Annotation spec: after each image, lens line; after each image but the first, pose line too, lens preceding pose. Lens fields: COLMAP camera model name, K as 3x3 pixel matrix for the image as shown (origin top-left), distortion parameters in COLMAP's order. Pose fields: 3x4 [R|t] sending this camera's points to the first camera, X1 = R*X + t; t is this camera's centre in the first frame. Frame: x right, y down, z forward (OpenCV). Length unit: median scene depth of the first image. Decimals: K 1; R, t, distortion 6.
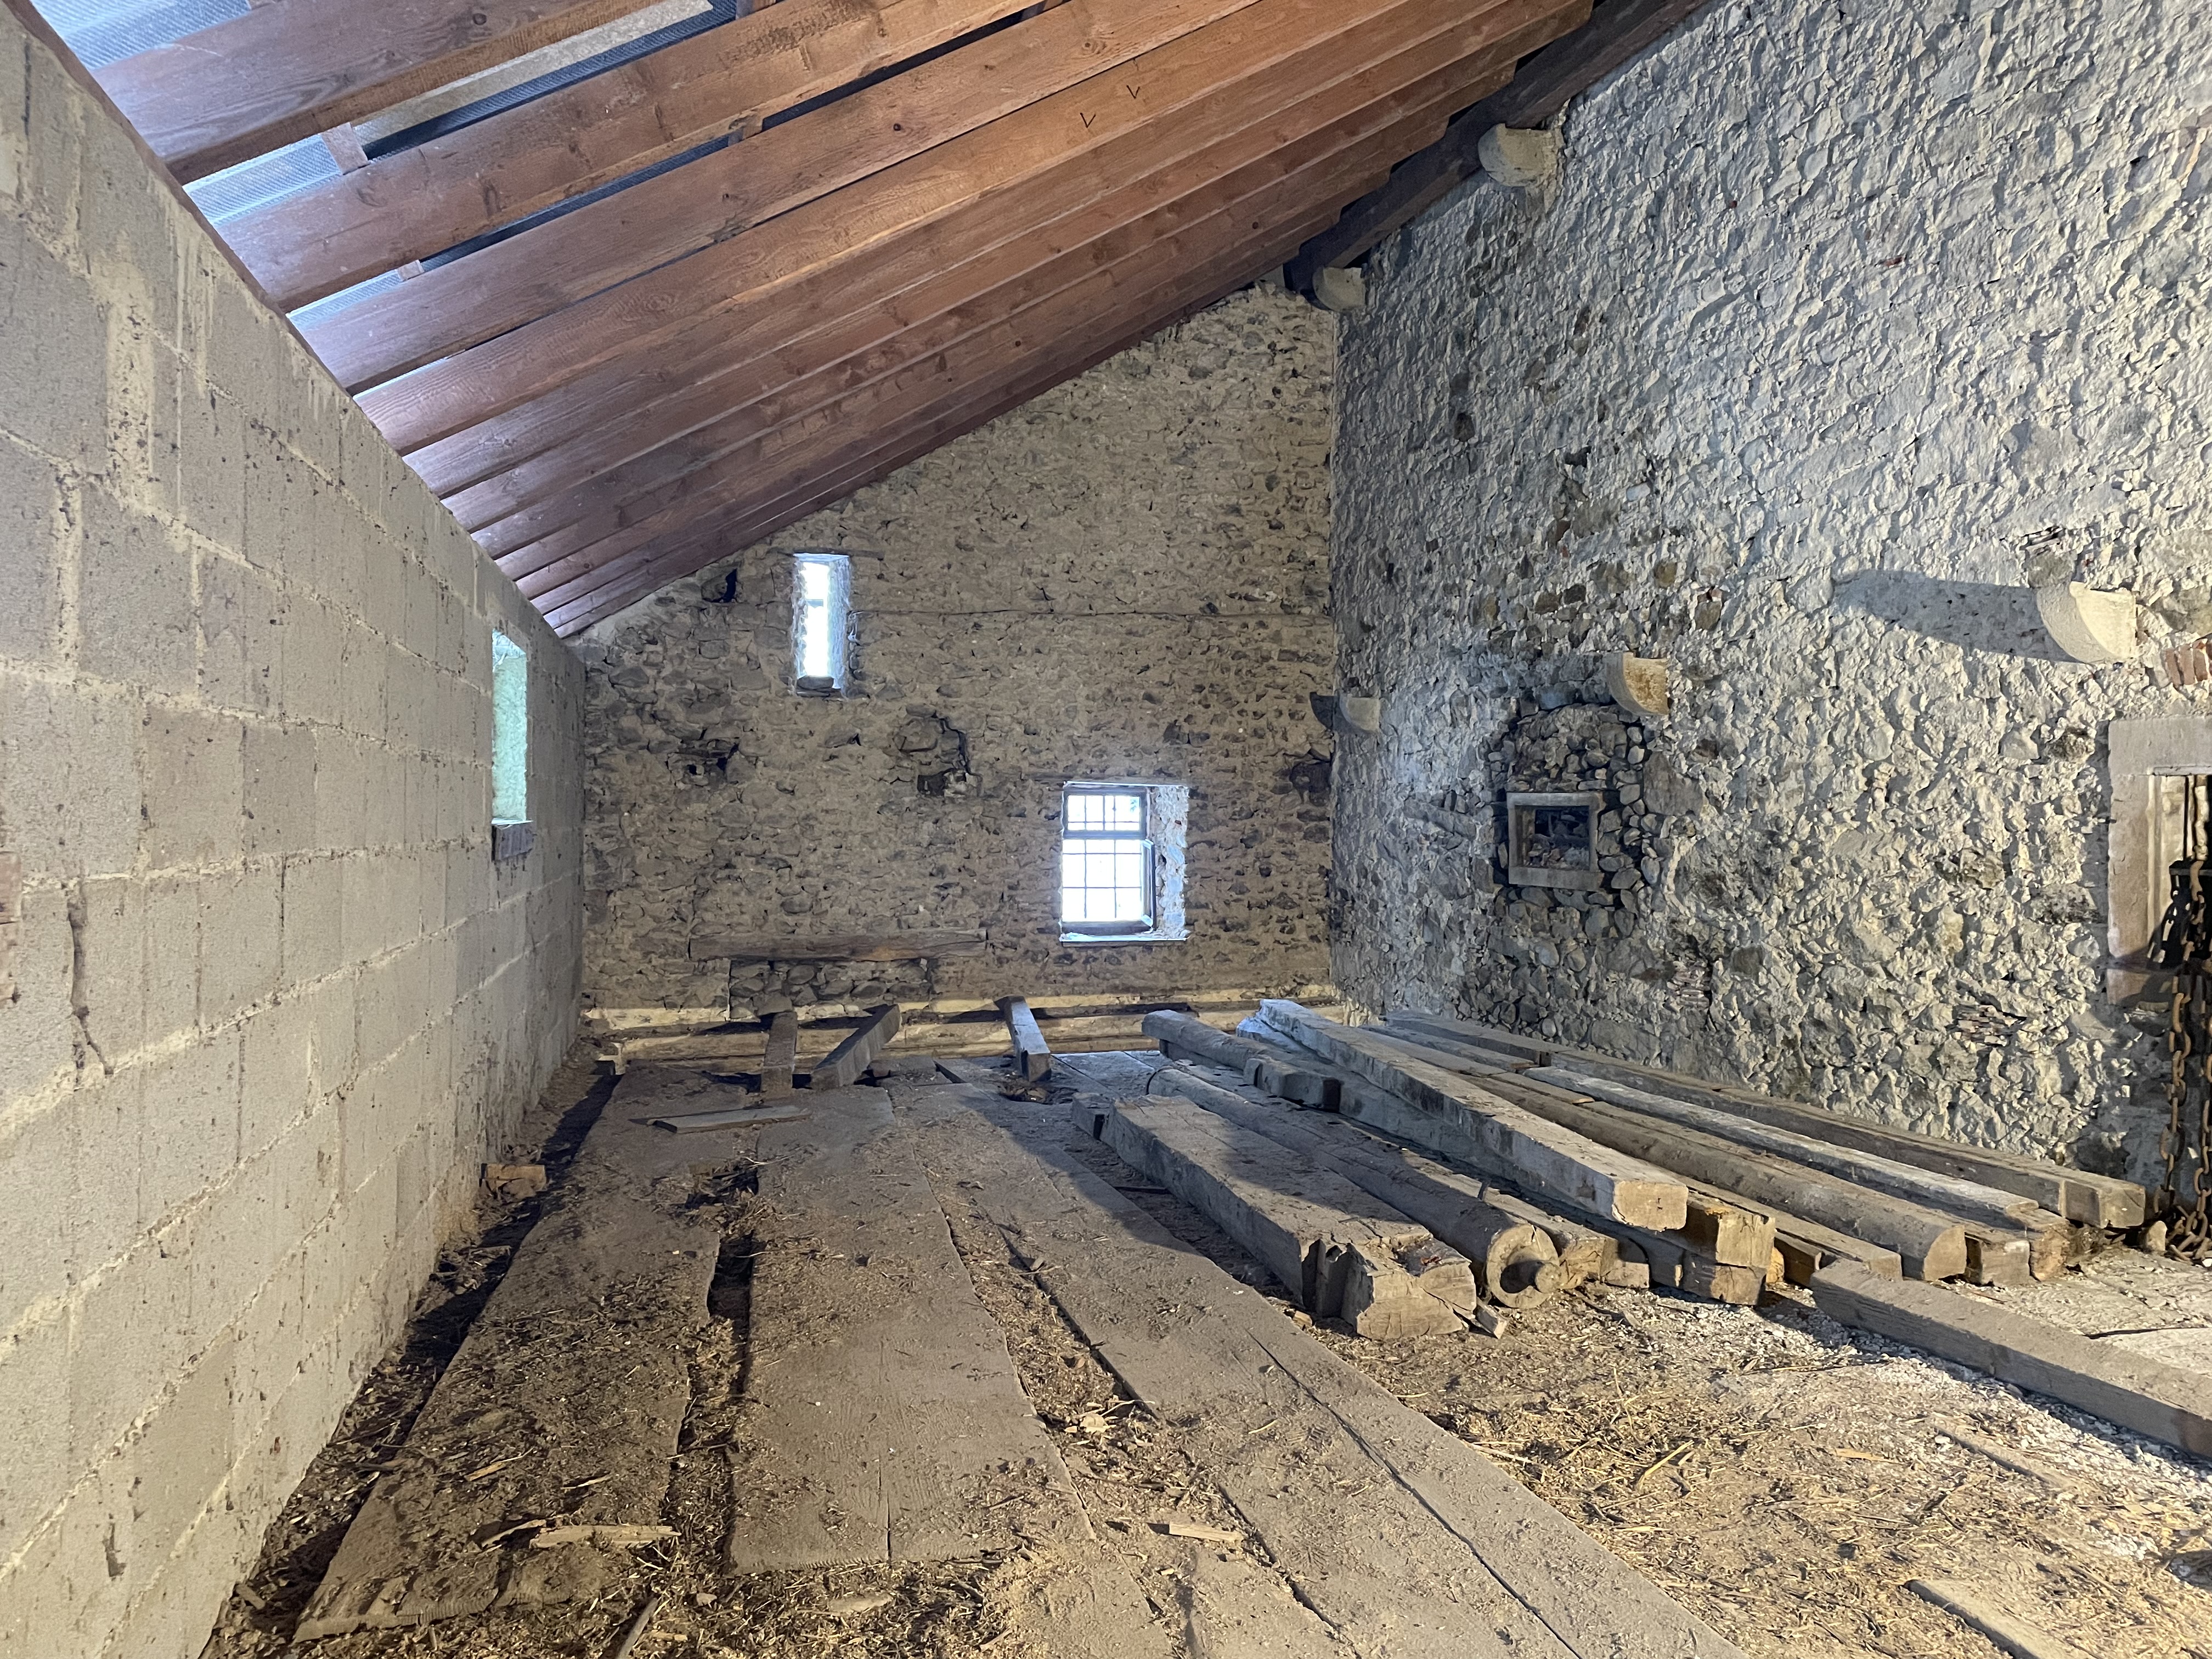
lens RADIAL K [[1673.9, 0, 1106.5], [0, 1673.9, 822.7], [0, 0, 1]] dist [0.000988, 0.000060]
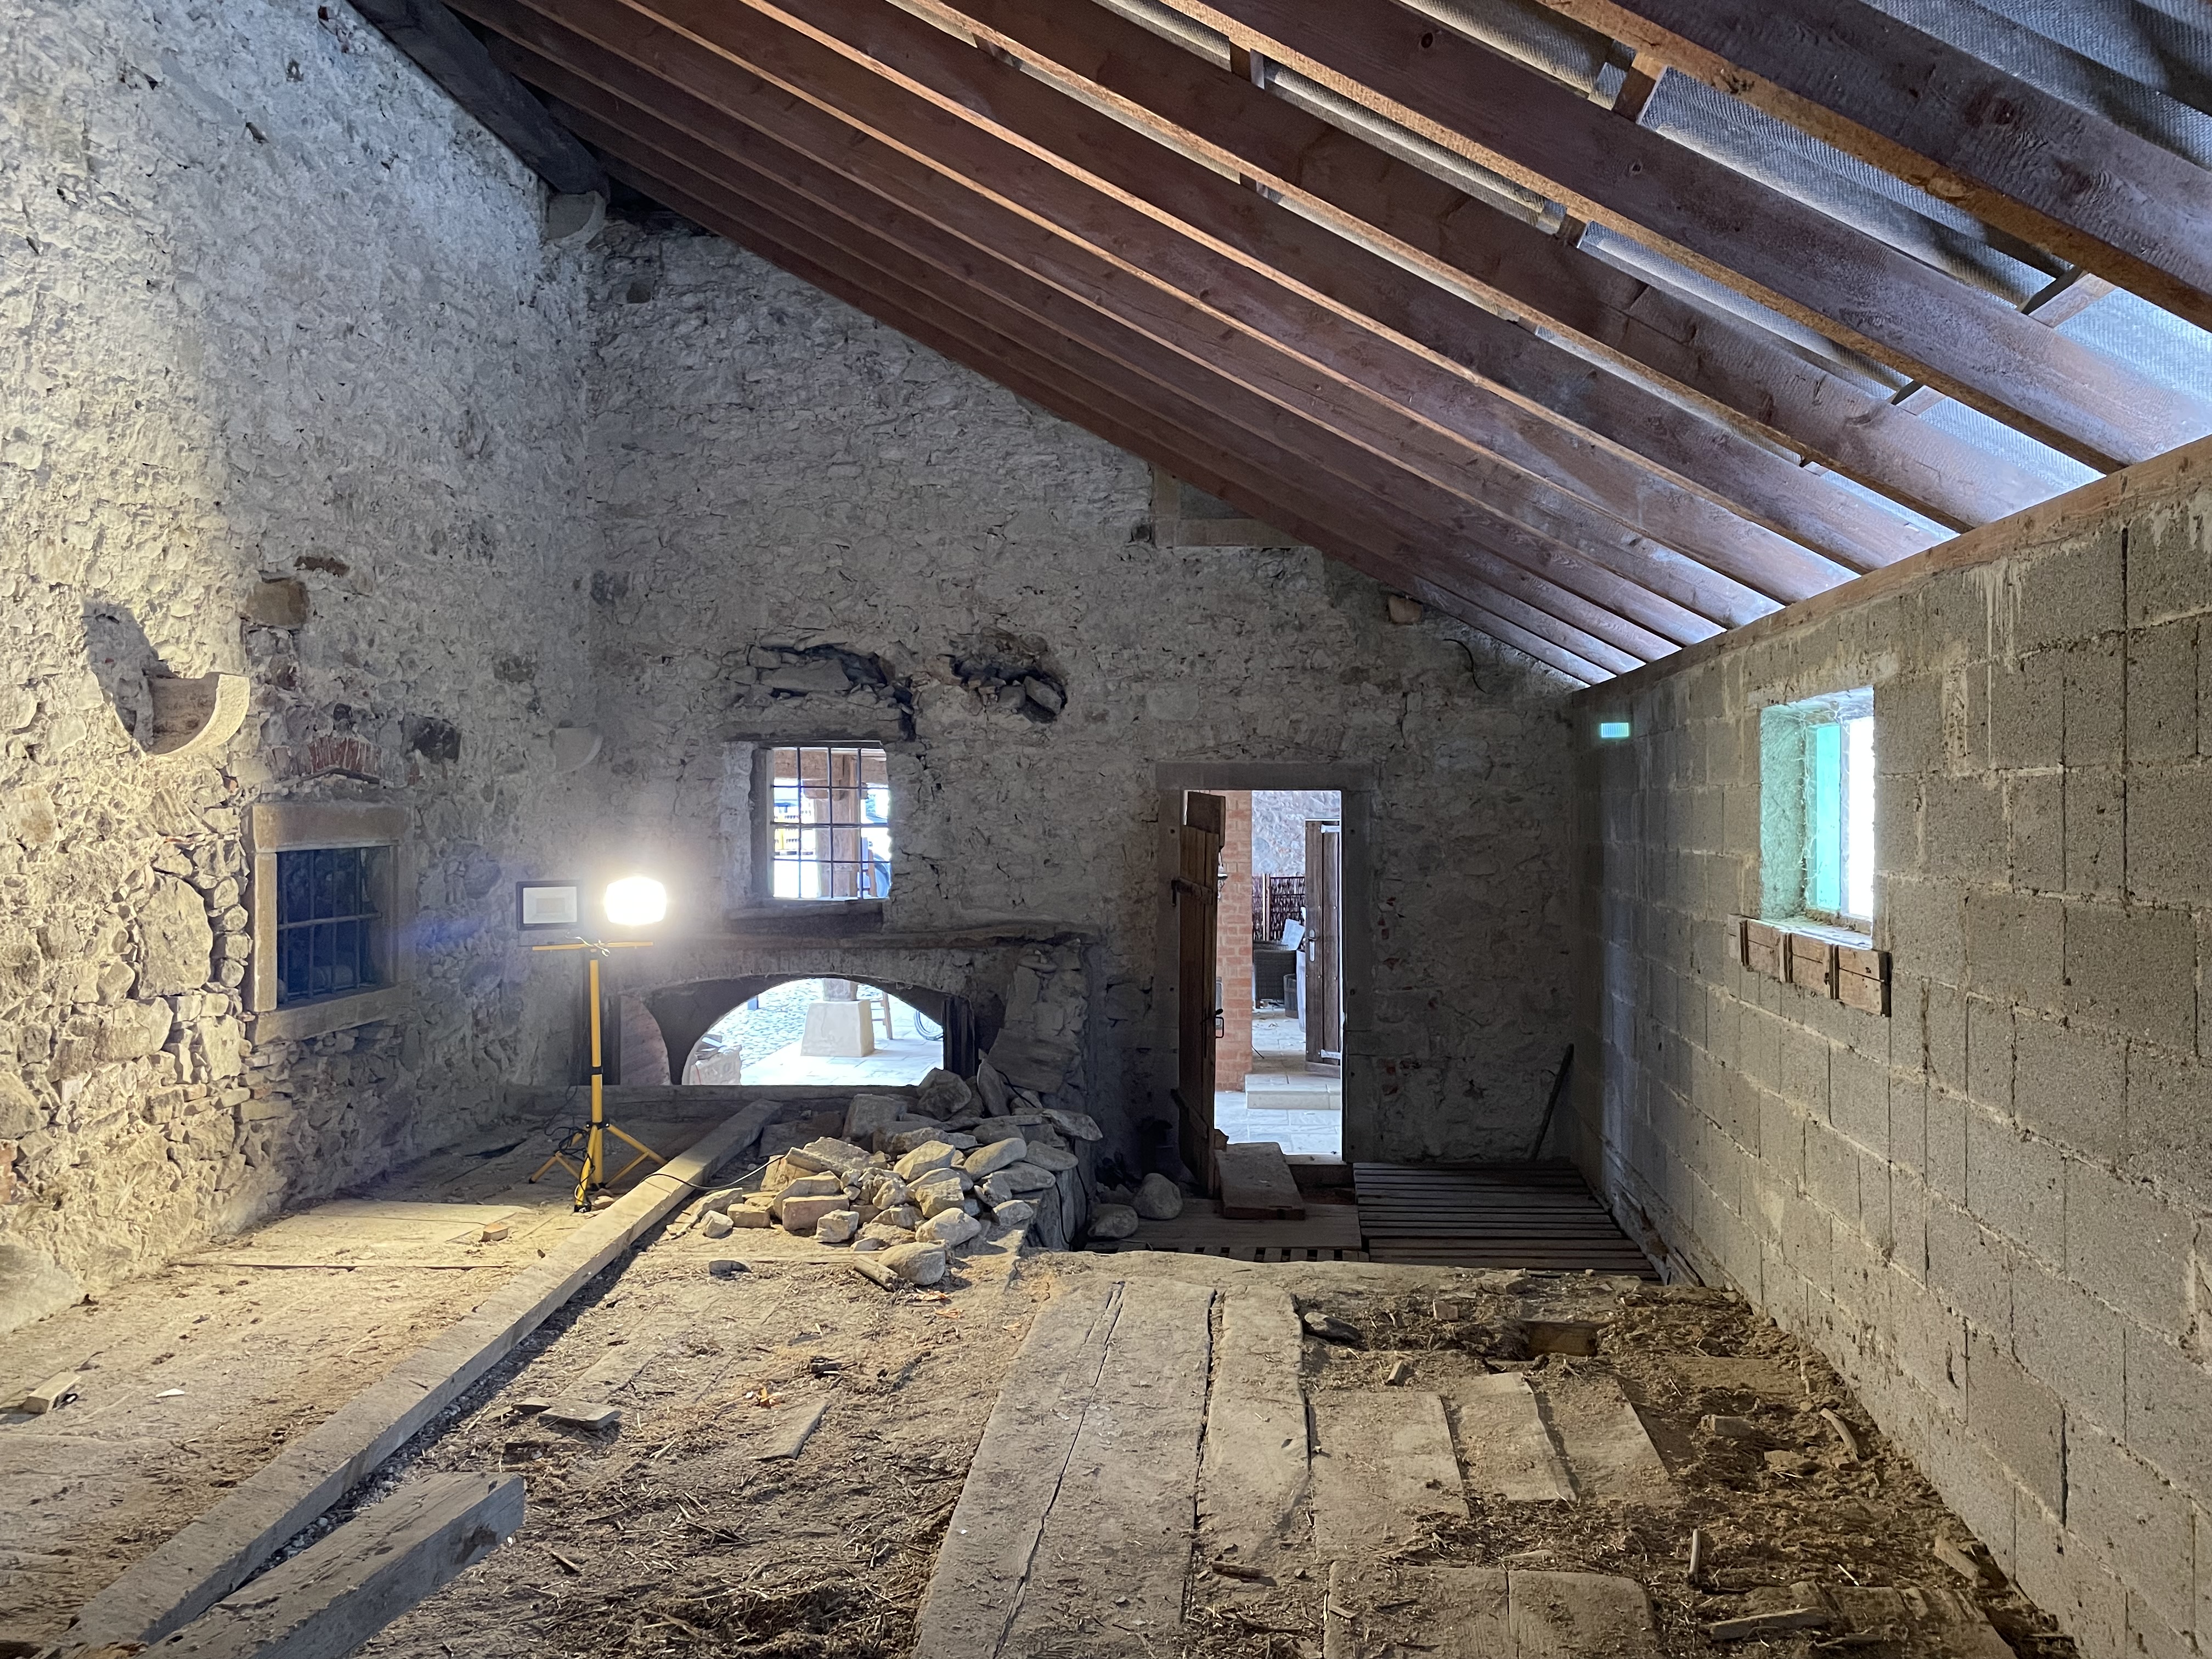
lens RADIAL K [[1673.9, 0, 1104.9], [0, 1673.9, 821.0], [0, 0, 1]] dist [0.000988, 0.000060]
pose [[-0.935911, -0.012584, 0.352013, -0.301515], [-0.005731, 0.999773, 0.020505, -0.142431], [-0.352191, 0.017173, -0.935771, 2.418168]]
